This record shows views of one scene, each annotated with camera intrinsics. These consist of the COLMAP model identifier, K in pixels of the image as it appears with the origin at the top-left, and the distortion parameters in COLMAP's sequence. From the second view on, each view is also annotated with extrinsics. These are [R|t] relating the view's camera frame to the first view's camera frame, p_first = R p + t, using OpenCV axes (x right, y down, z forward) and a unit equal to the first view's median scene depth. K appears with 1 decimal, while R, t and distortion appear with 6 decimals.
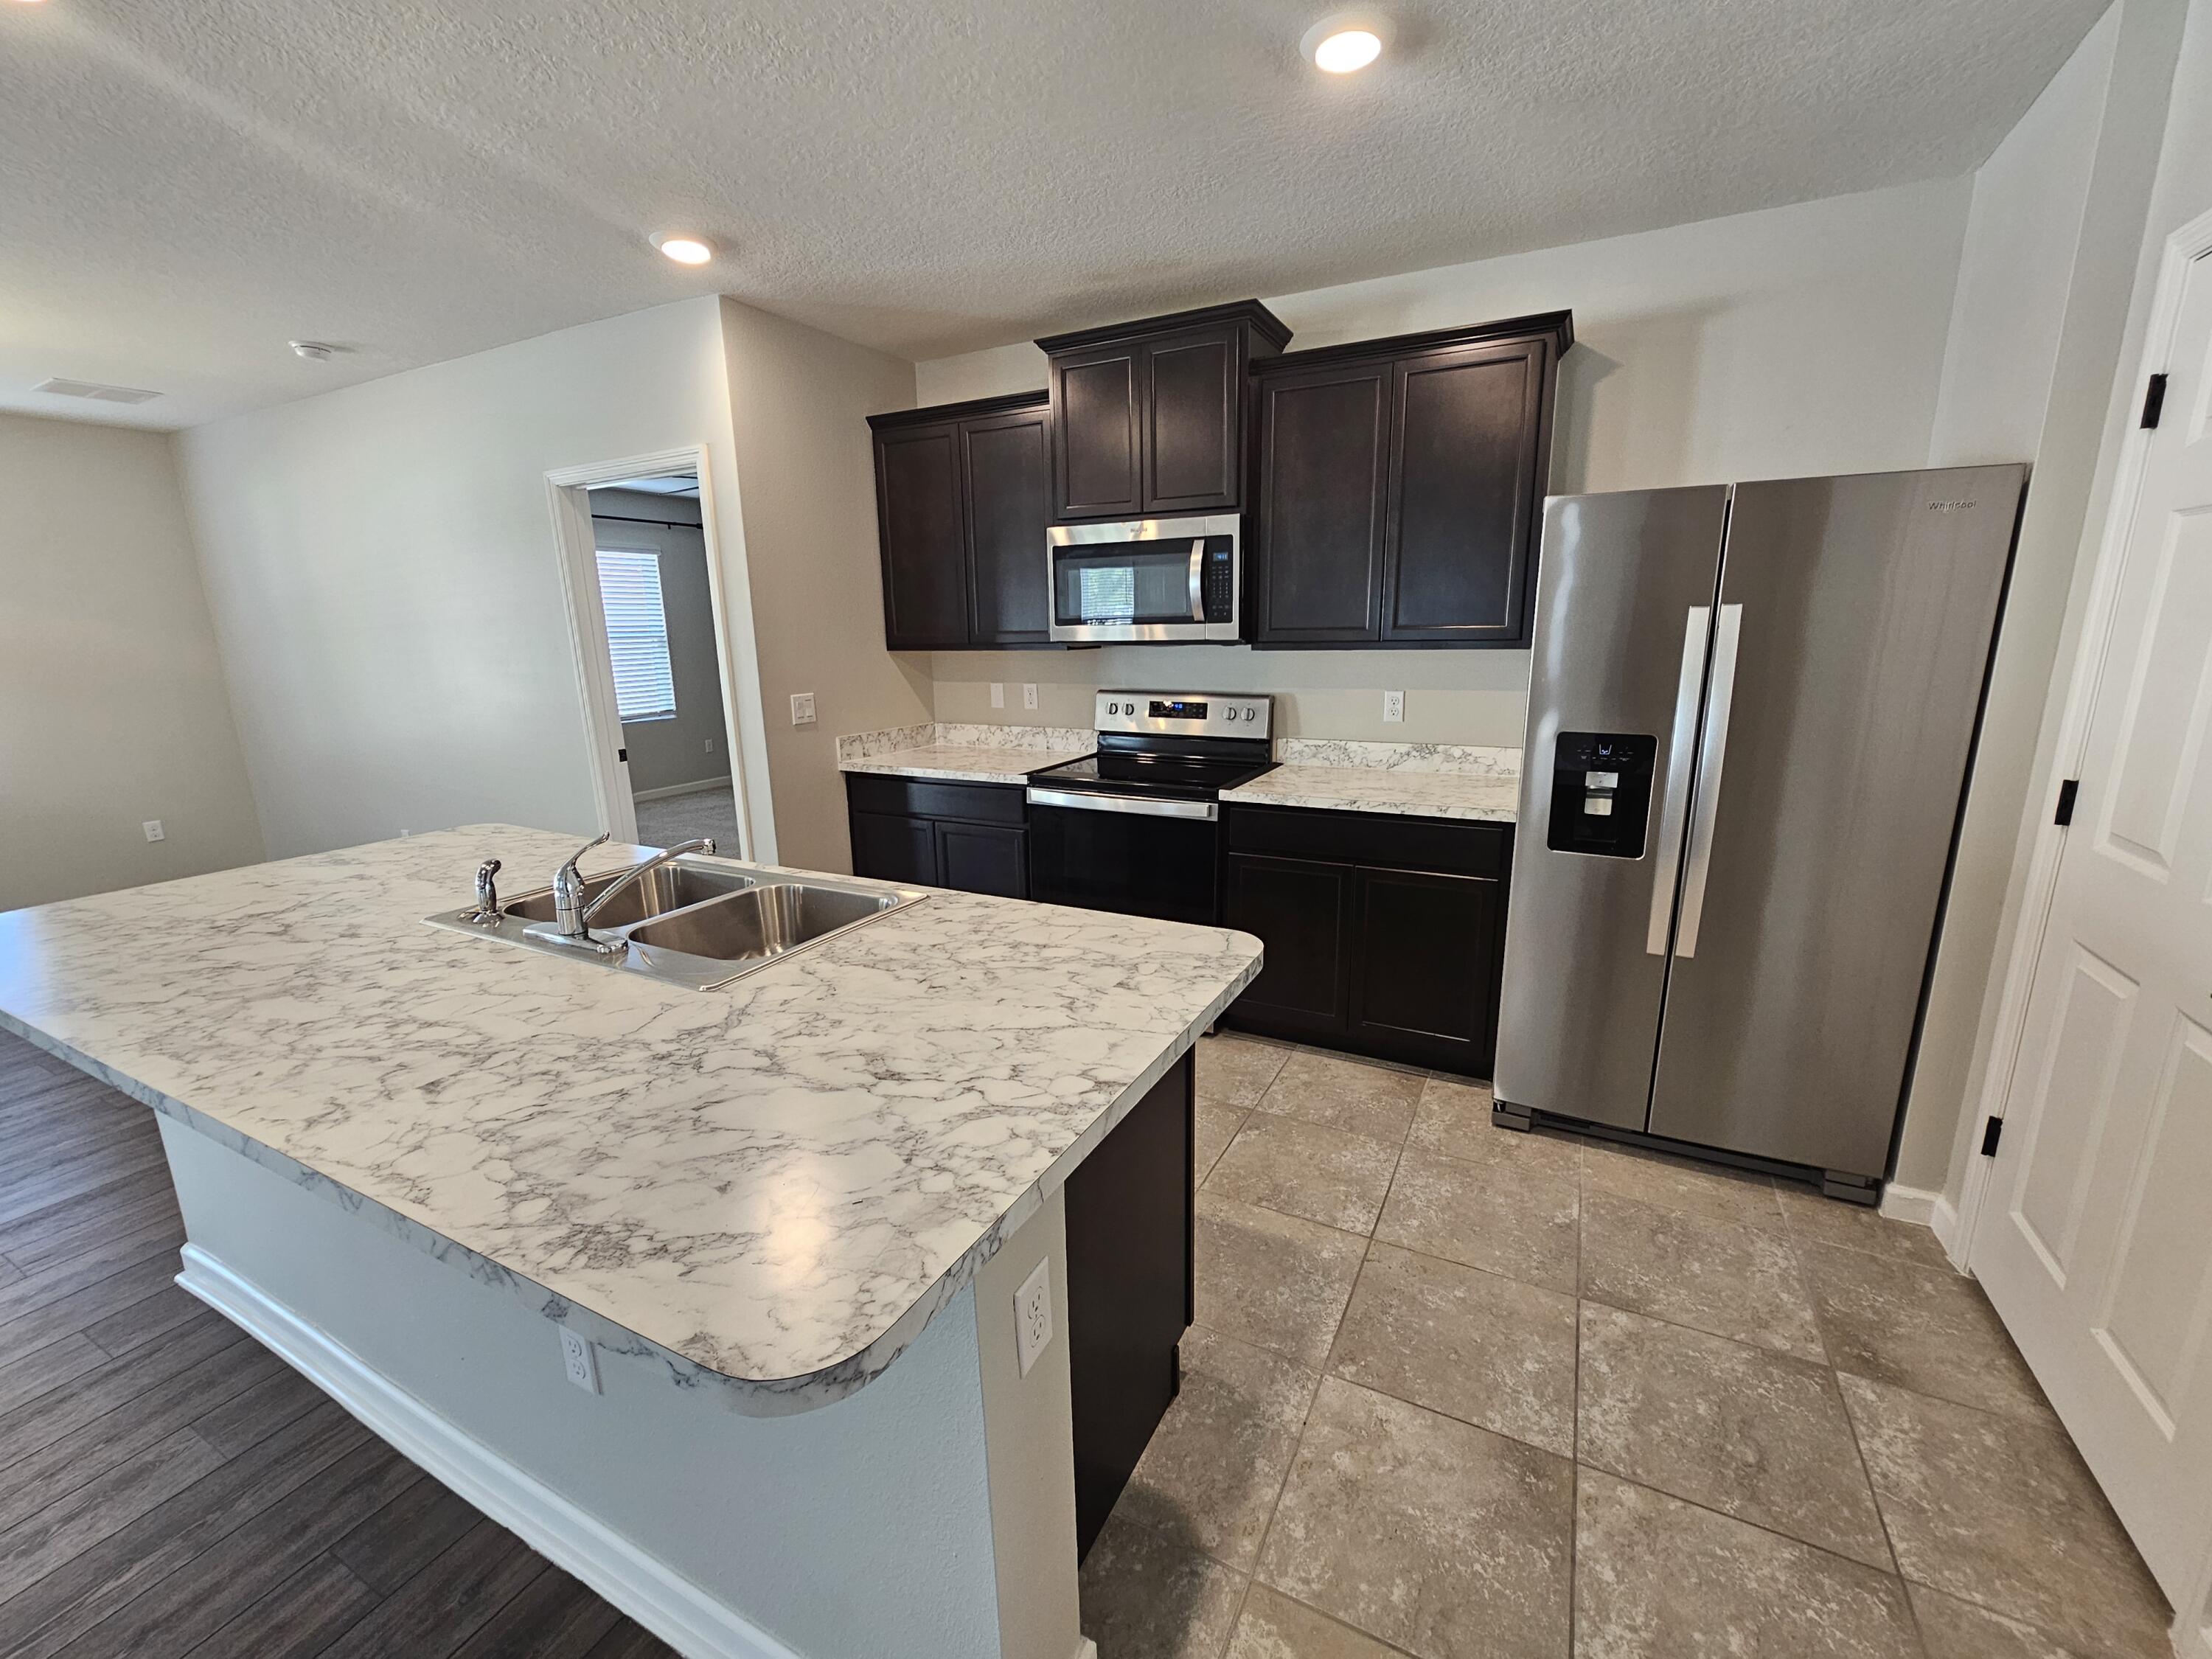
lens RADIAL K [[903.6, 0, 1113.9], [0, 903.6, 831.2], [0, 0, 1]] dist [-0.002141, 0.000923]
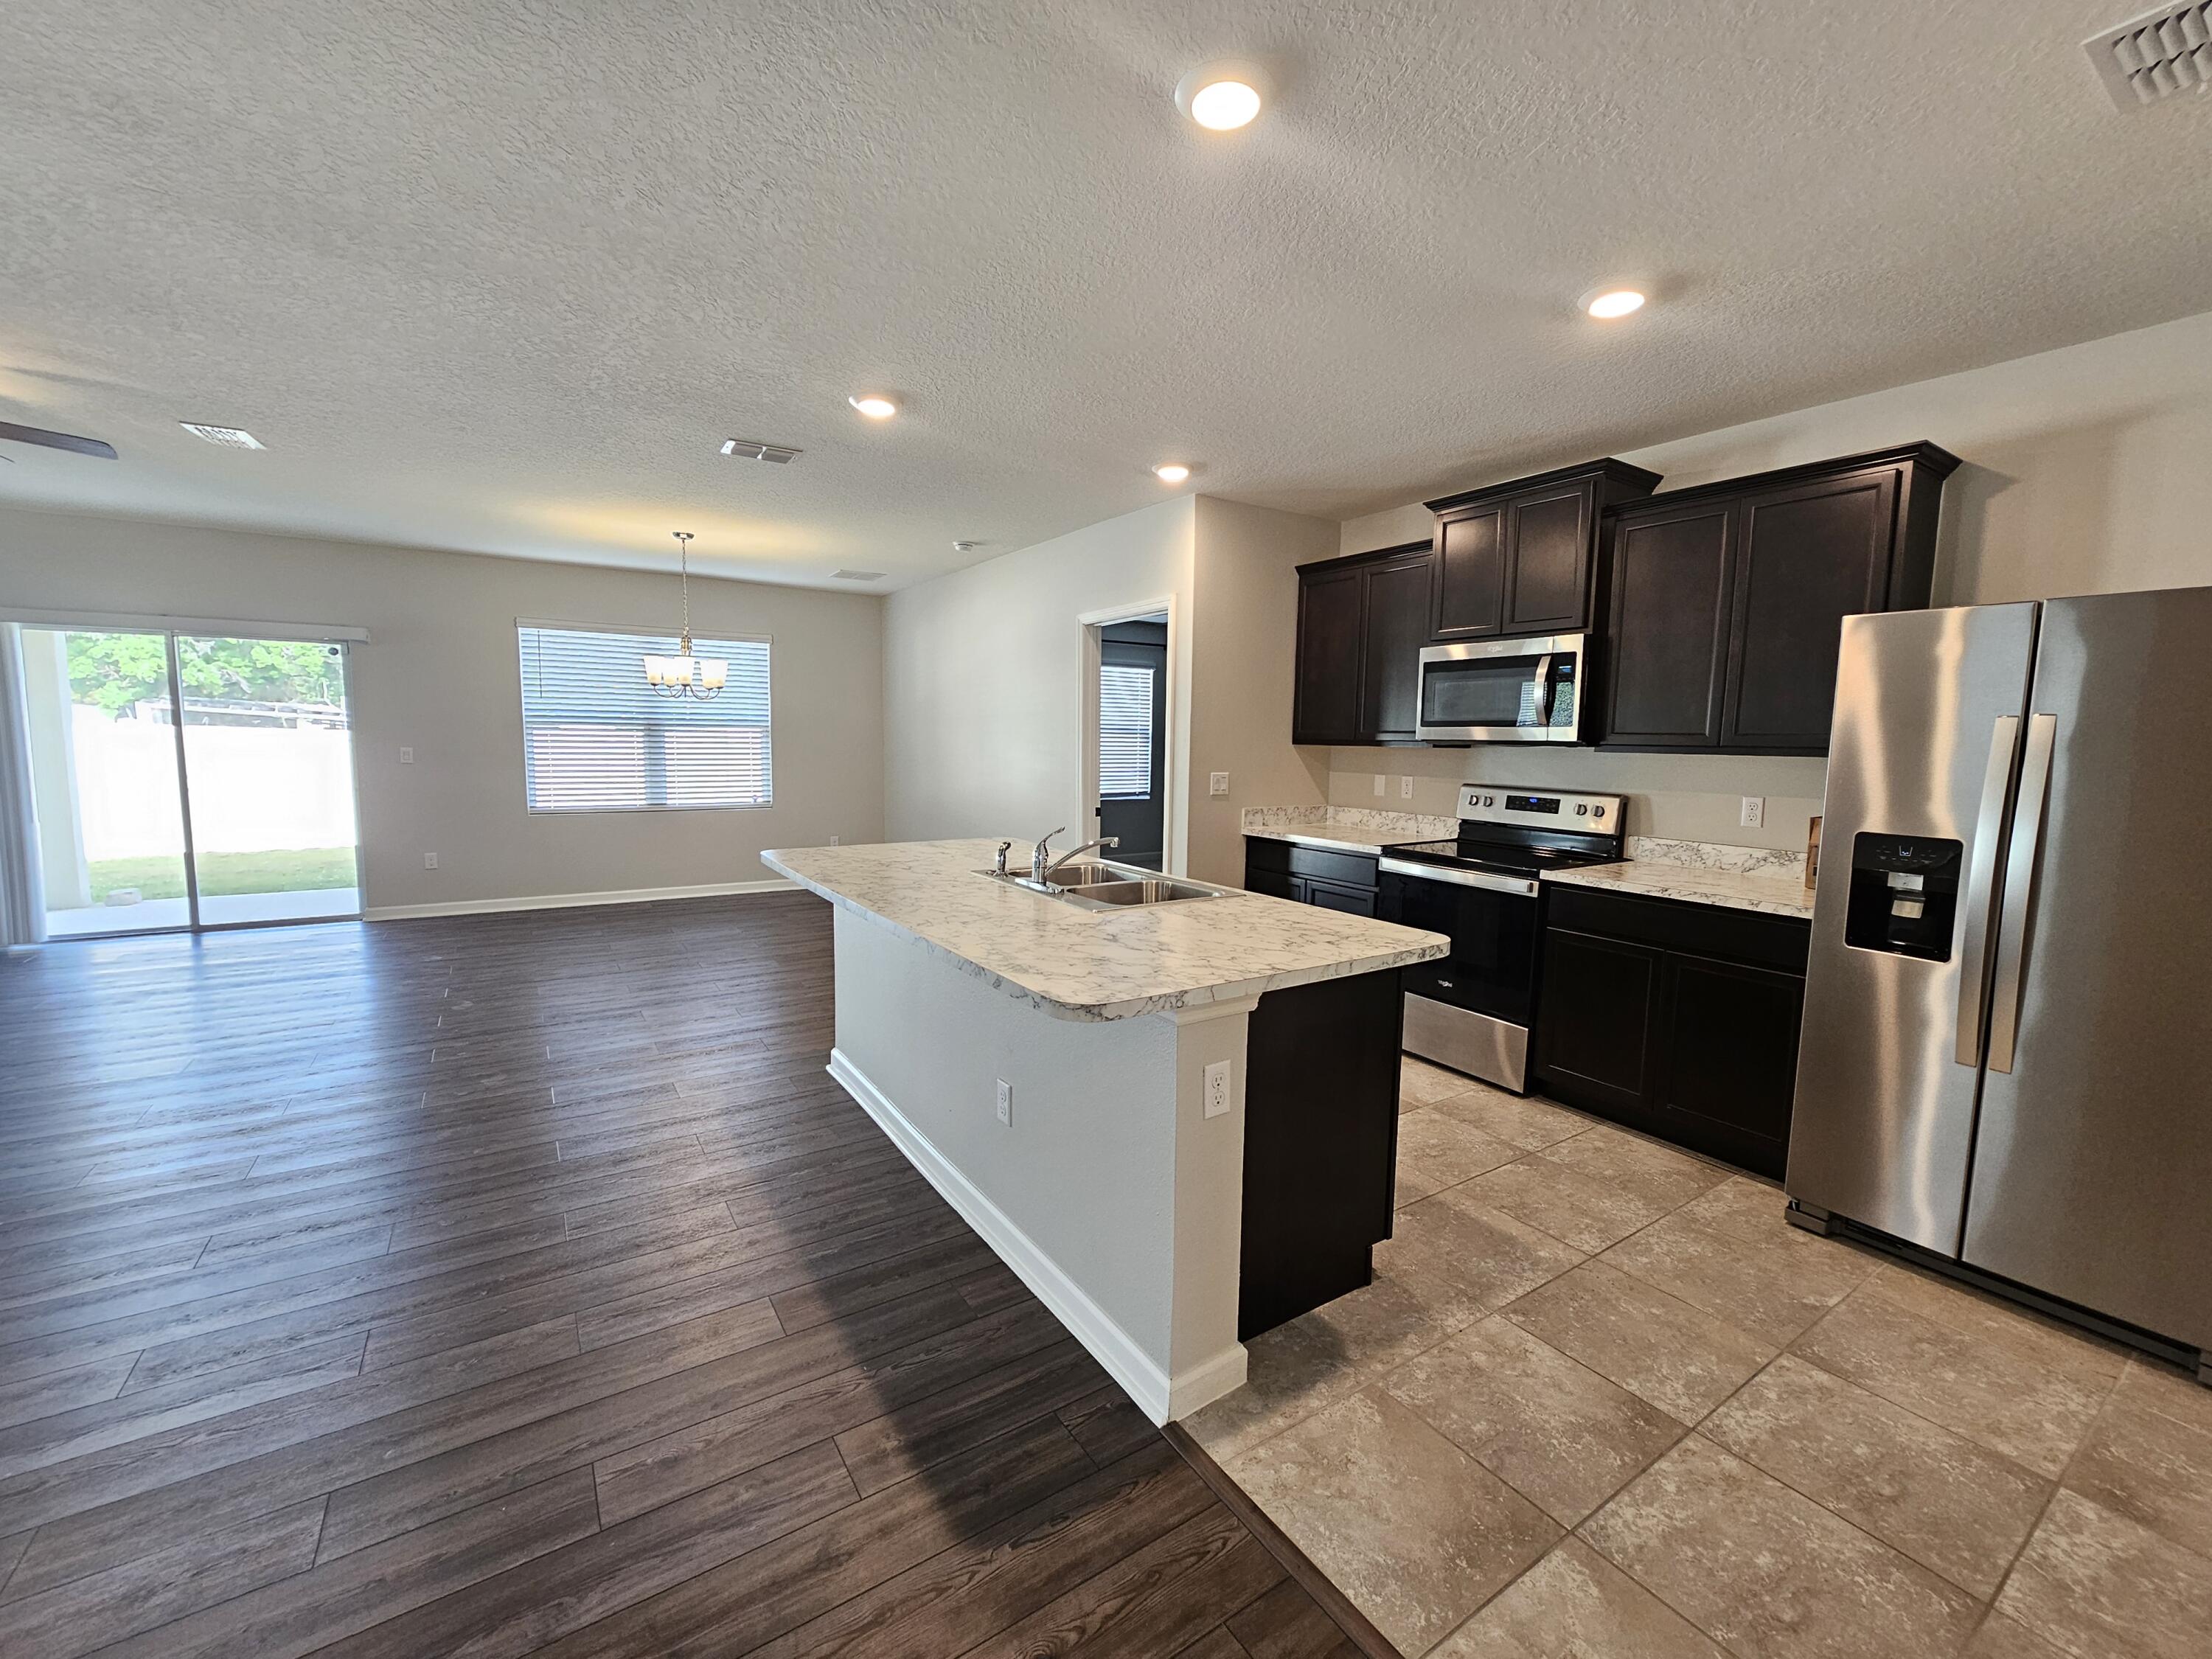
lens RADIAL K [[903.6, 0, 1113.5], [0, 903.6, 828.2], [0, 0, 1]] dist [-0.002141, 0.000923]
pose [[0.872586, 0.081415, -0.481628, 0.242459], [-0.139471, 0.986491, -0.085927, 0.095105], [0.468126, 0.142152, 0.872153, -0.315491]]
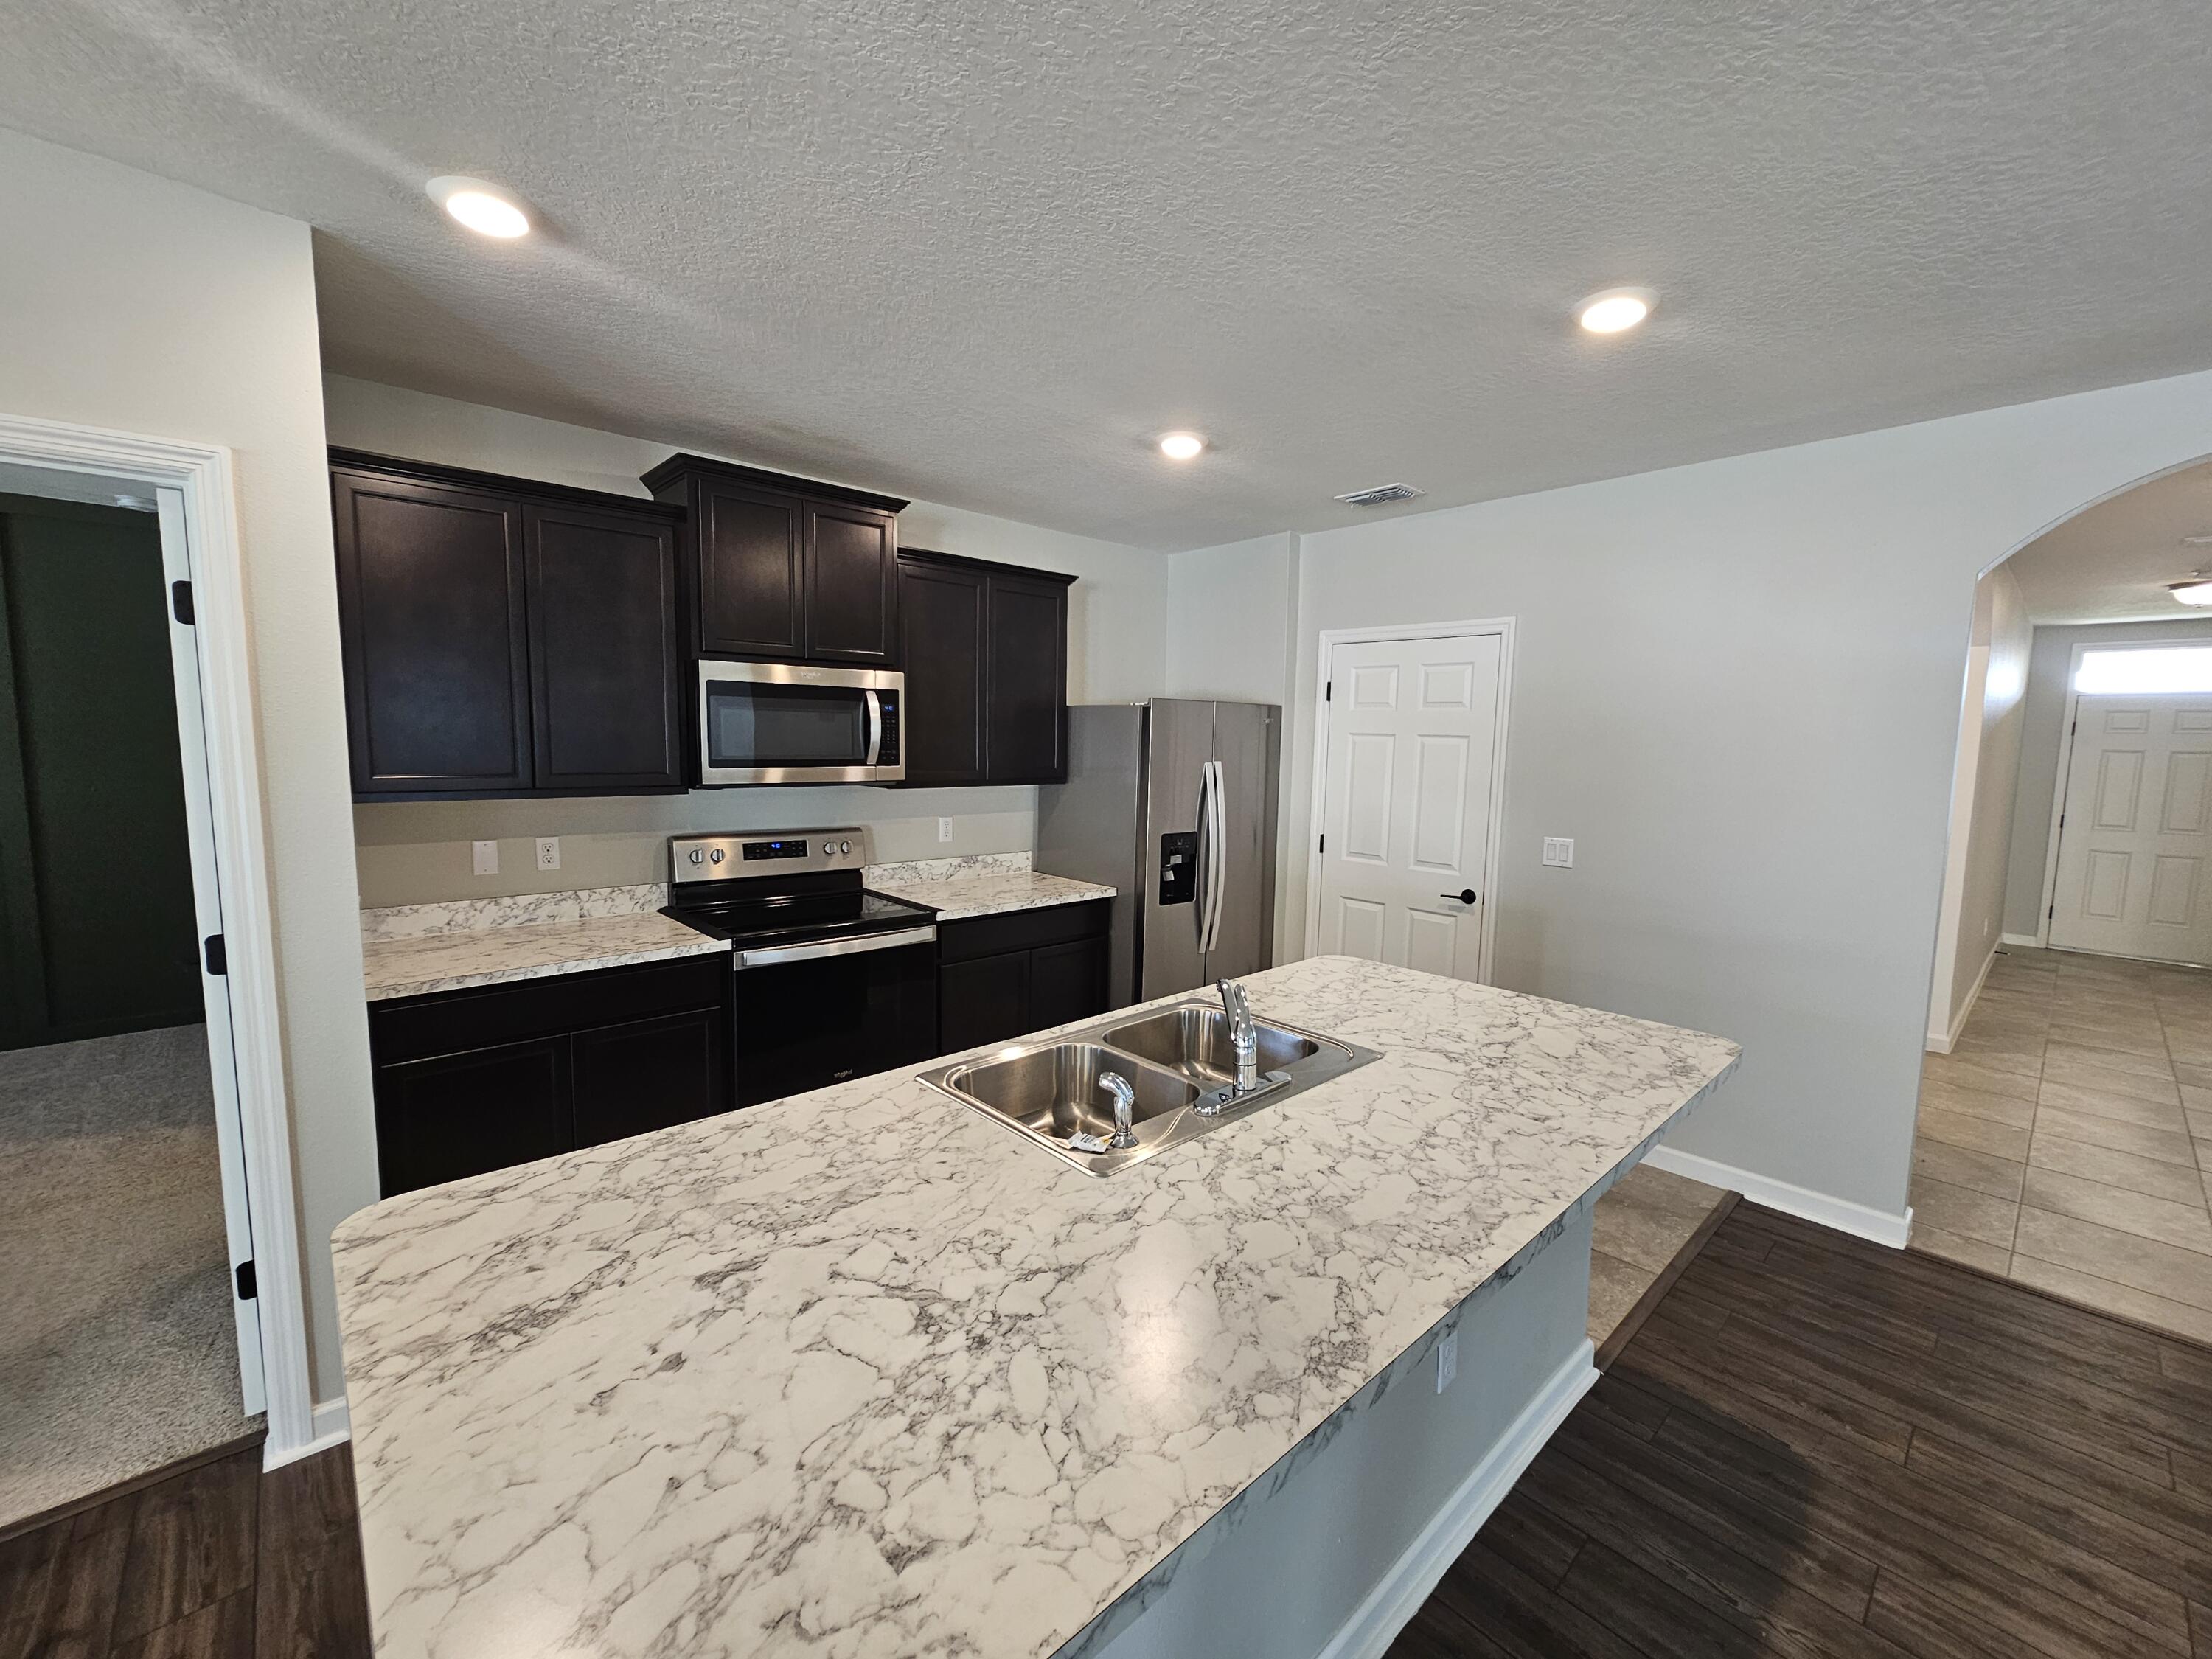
lens RADIAL K [[903.6, 0, 1110.1], [0, 903.6, 831.4], [0, 0, 1]] dist [-0.002141, 0.000923]
pose [[0.340744, -0.073853, 0.937251, -1.095641], [0.186155, 0.982472, 0.009739, -0.147537], [-0.921542, 0.171155, 0.348520, 0.499144]]
